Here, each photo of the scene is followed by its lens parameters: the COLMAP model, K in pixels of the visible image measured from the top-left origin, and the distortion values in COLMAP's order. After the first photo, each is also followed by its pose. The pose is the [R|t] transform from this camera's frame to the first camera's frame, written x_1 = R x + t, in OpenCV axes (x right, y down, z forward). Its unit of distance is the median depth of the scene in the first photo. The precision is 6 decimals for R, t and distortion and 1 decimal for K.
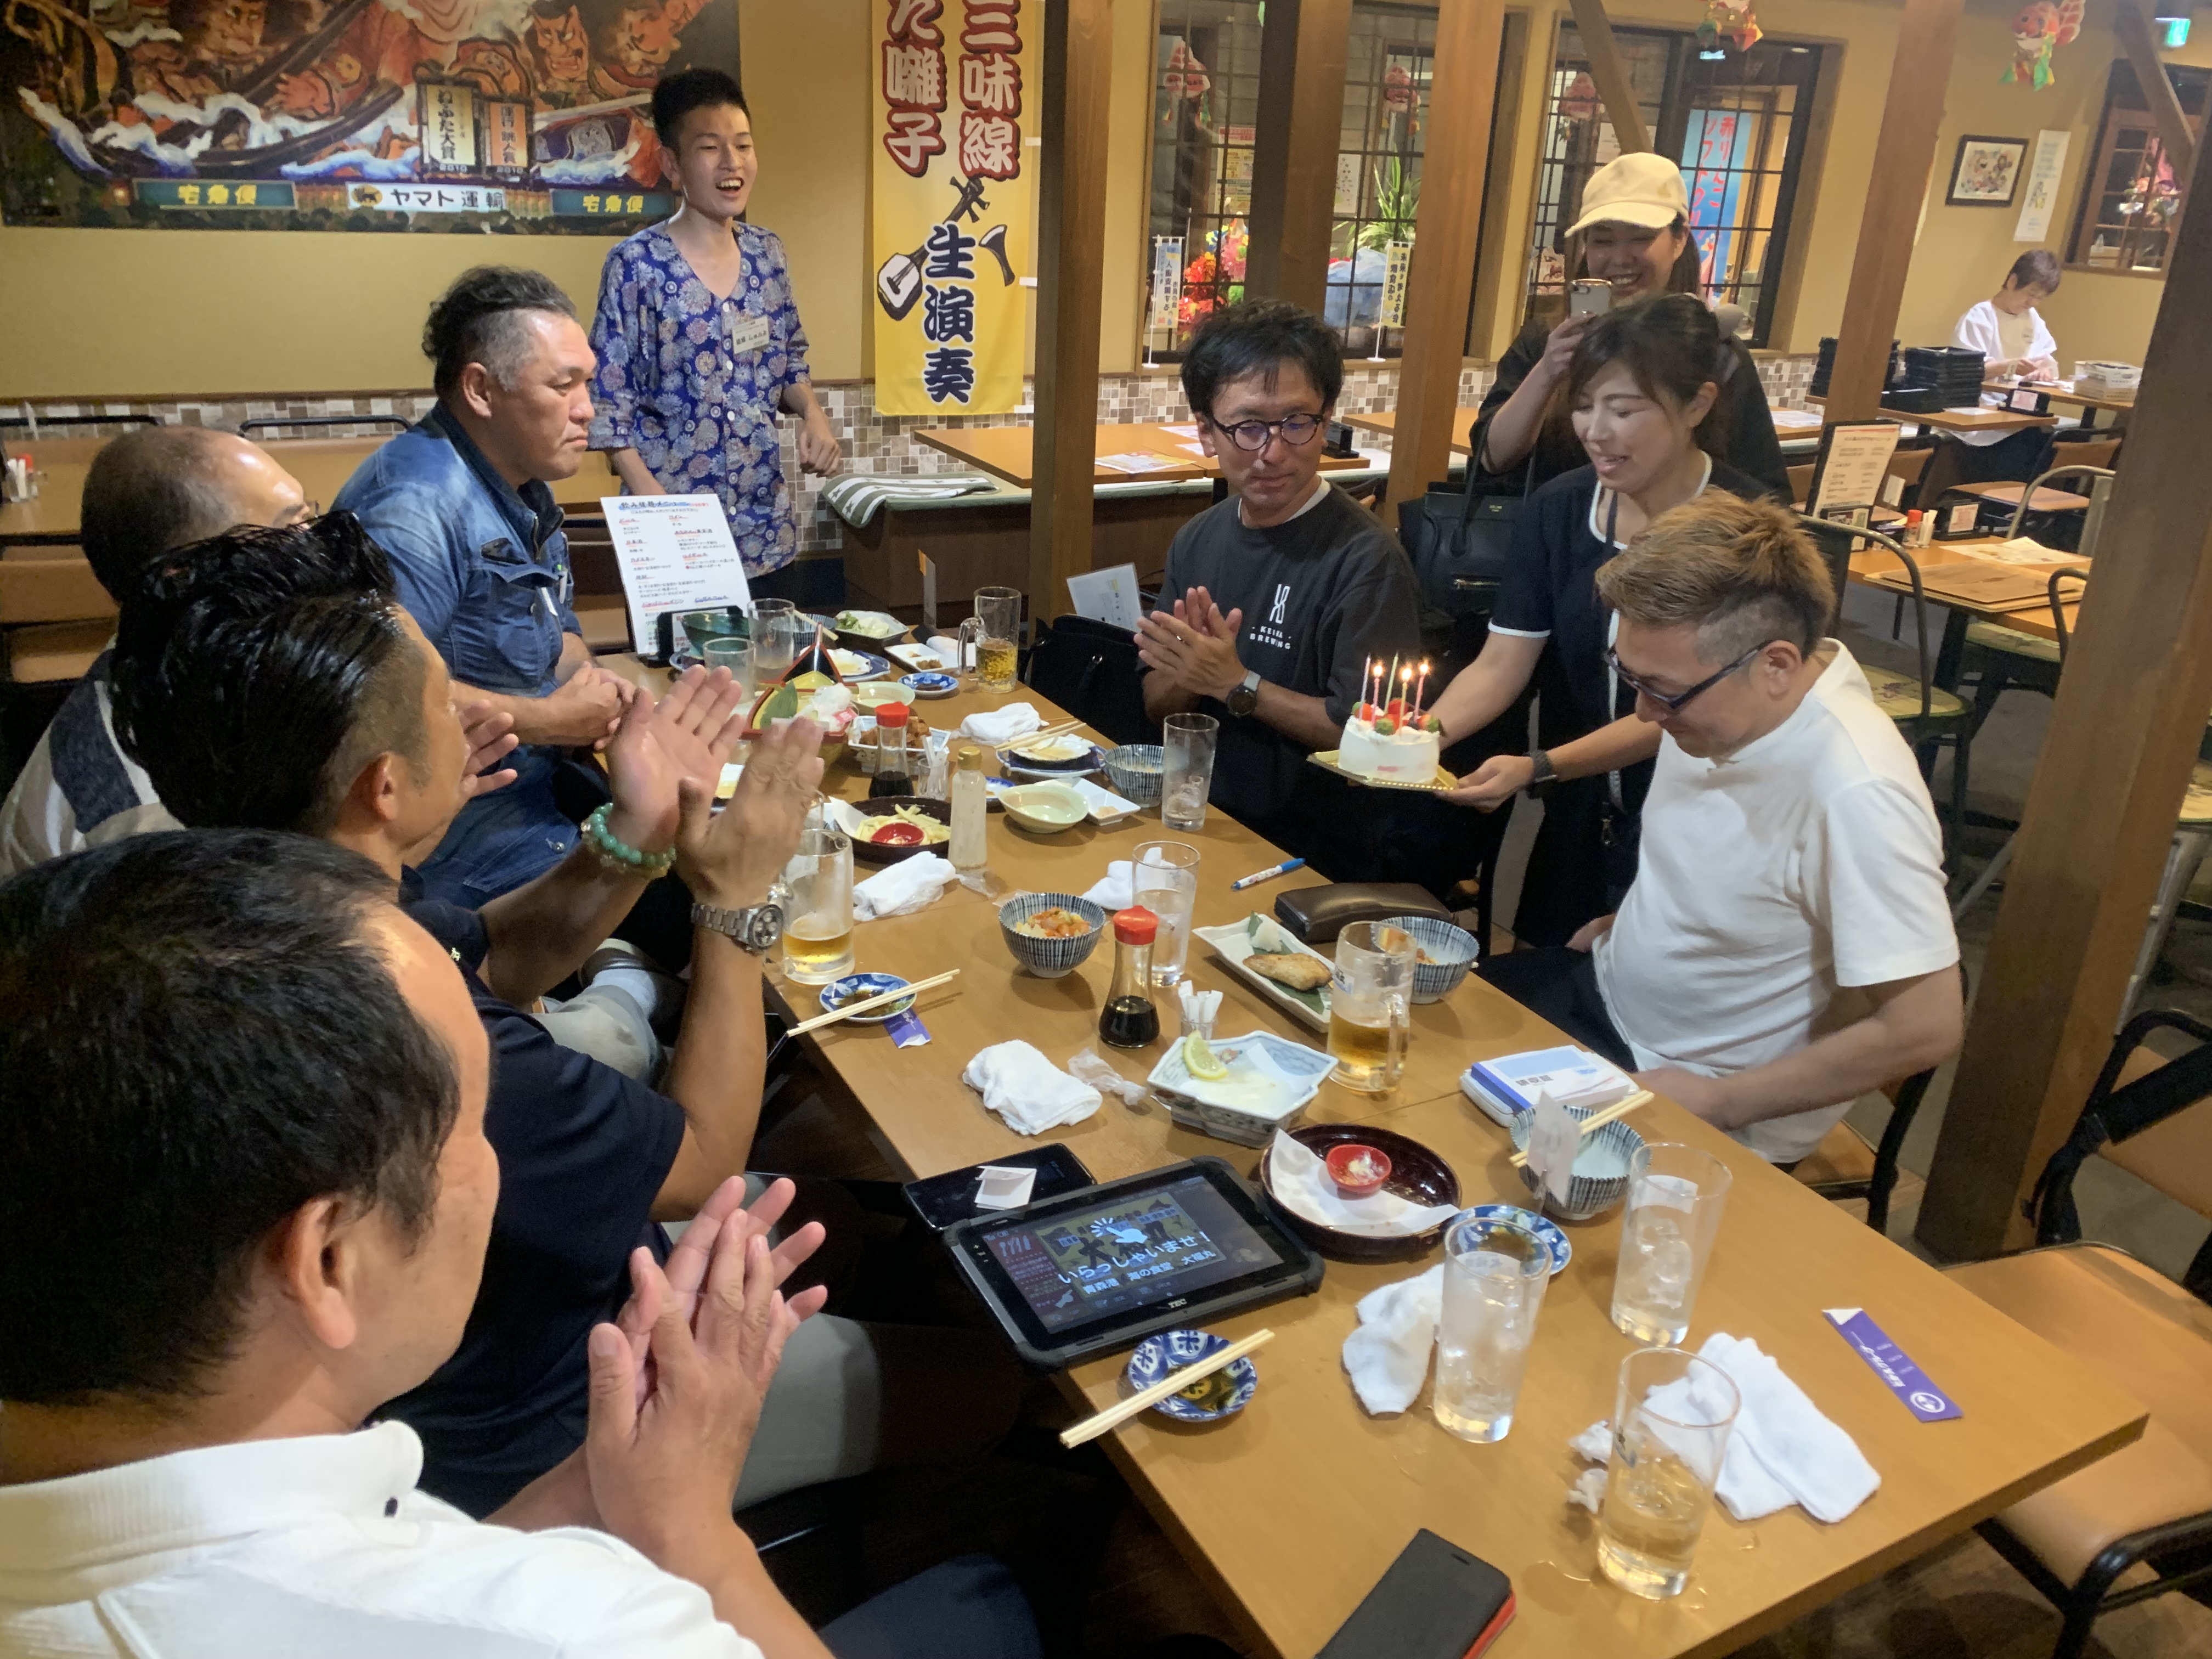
lens RADIAL K [[1712.4, 0, 1106.2], [0, 1712.4, 809.2], [0, 0, 1]] dist [0.040819, -0.006783]
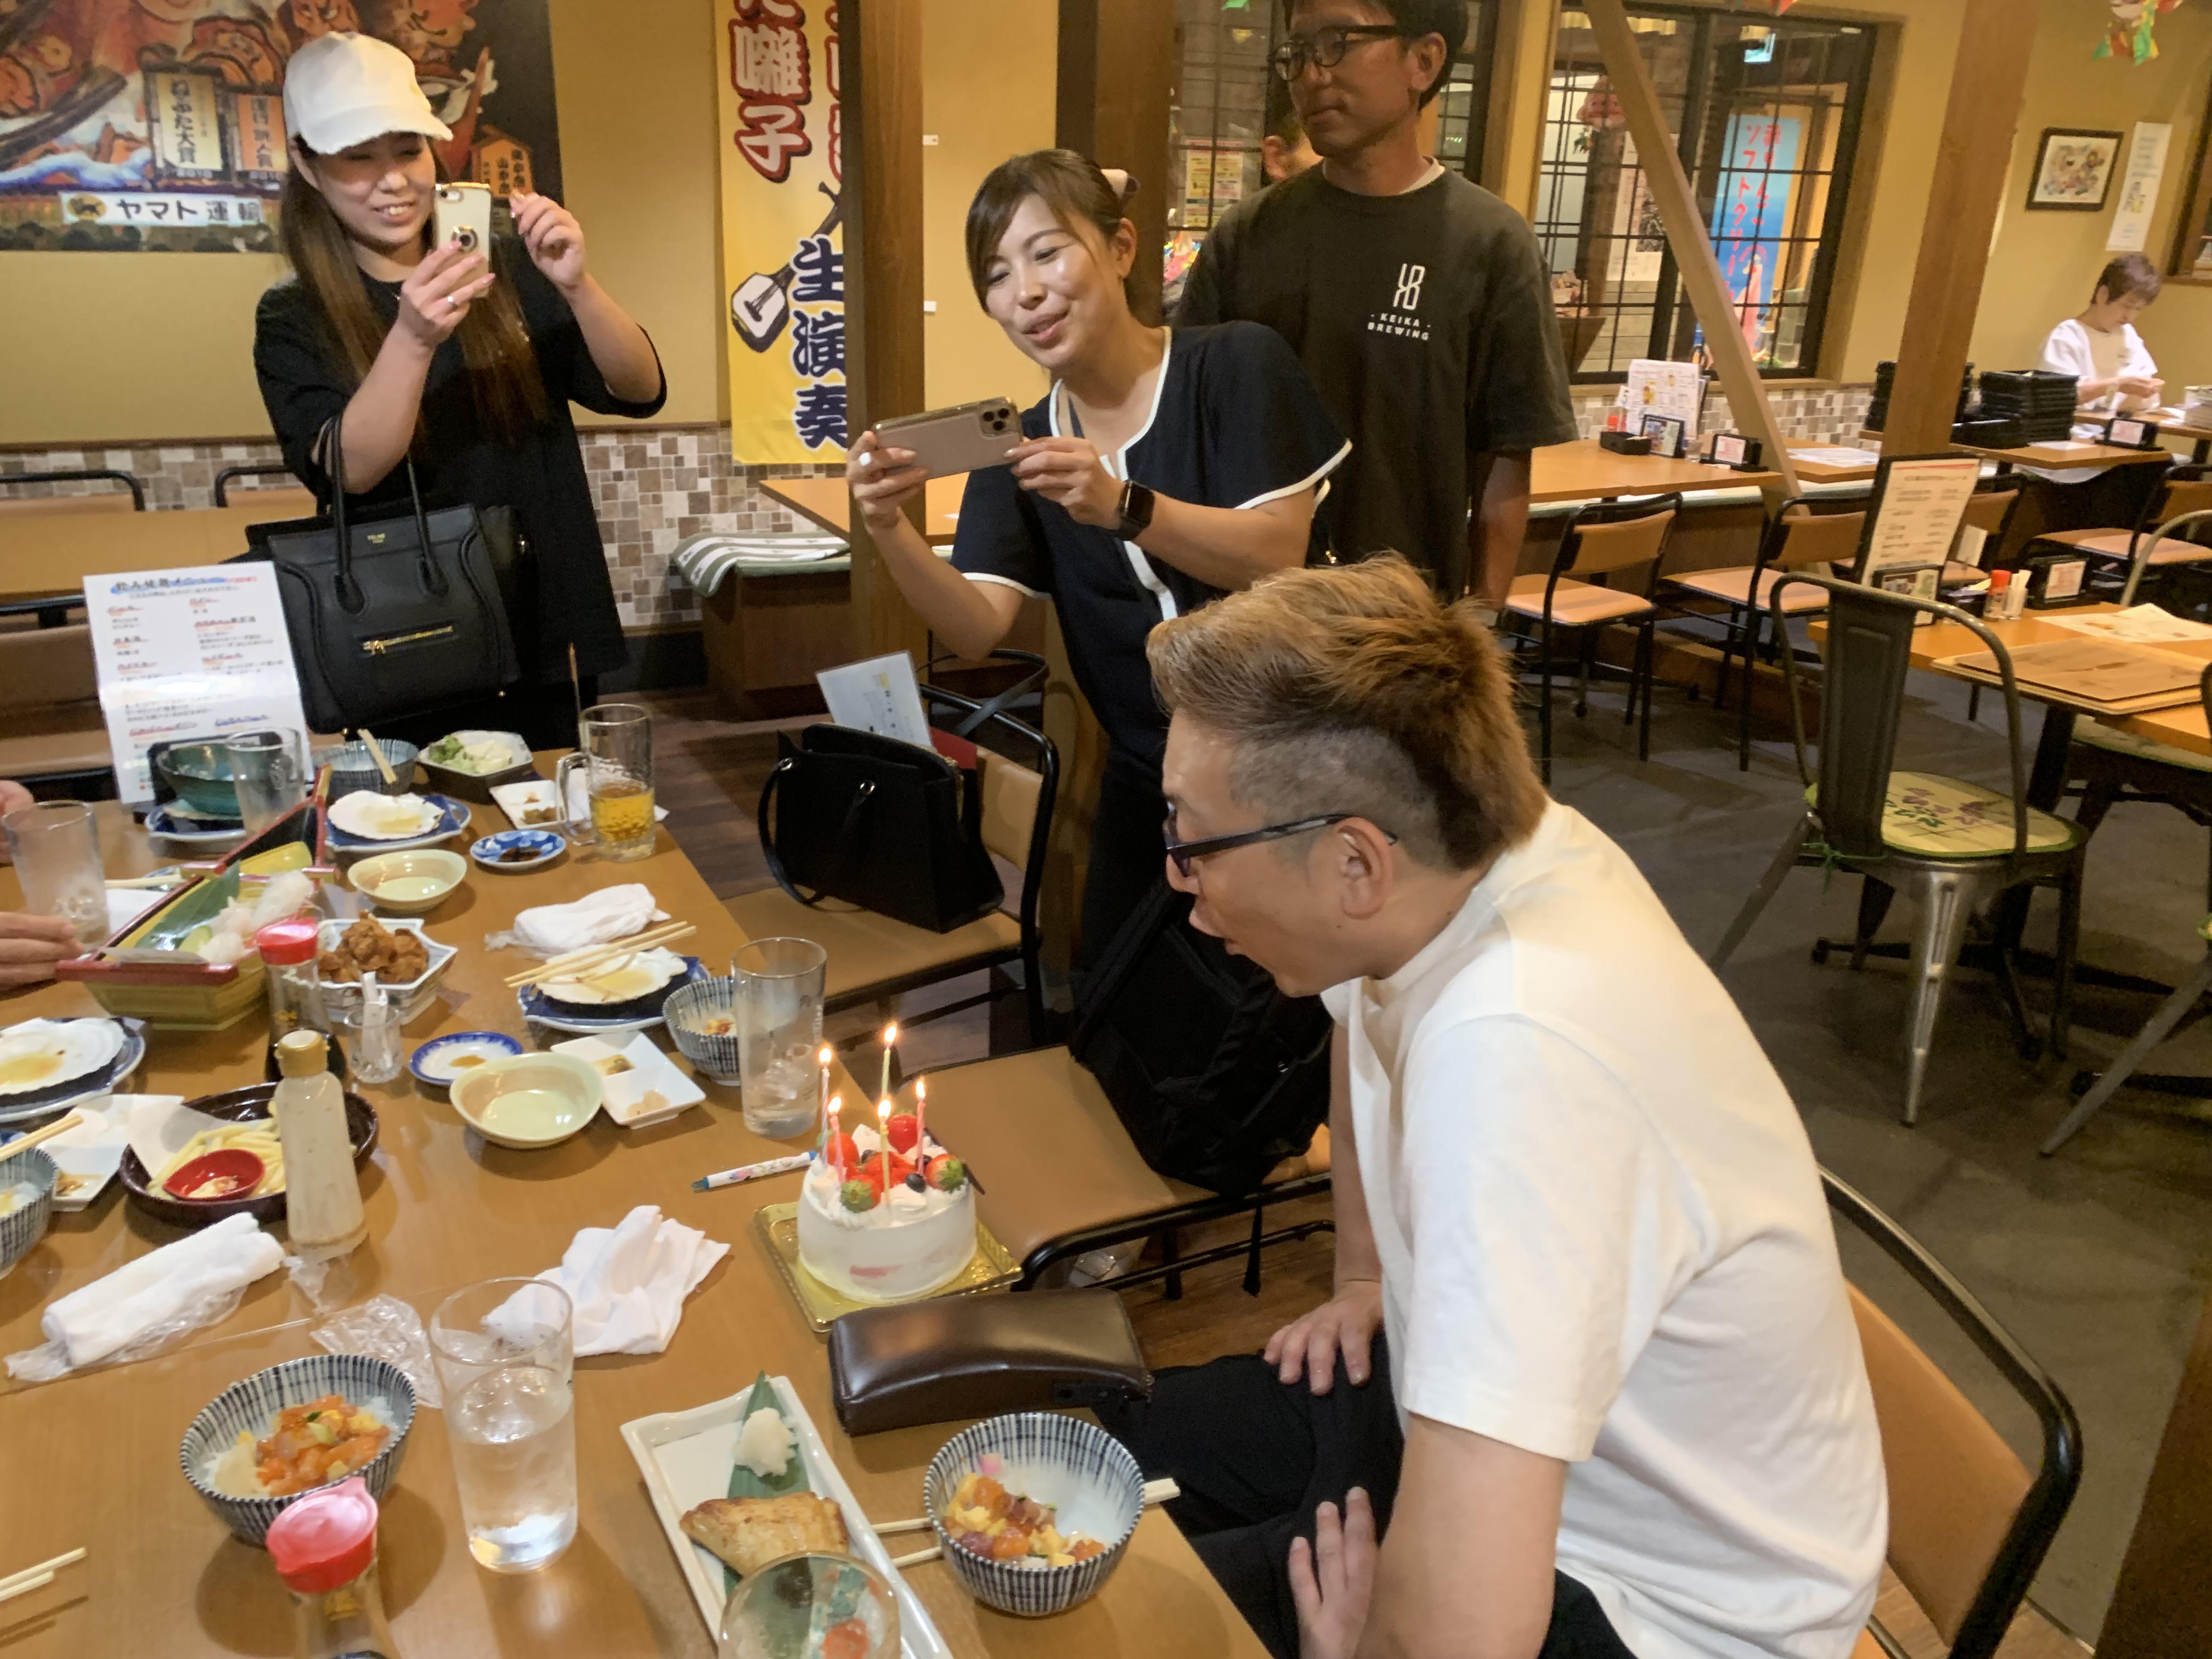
lens RADIAL K [[1637.2, 0, 1099.1], [0, 1637.2, 820.8], [0, 0, 1]] dist [0.037883, -0.016432]
pose [[0.998544, -0.000232, -0.053938, 0.093580], [-0.000540, 0.999897, -0.014307, -0.044090], [0.053936, 0.014316, 0.998442, 0.213680]]
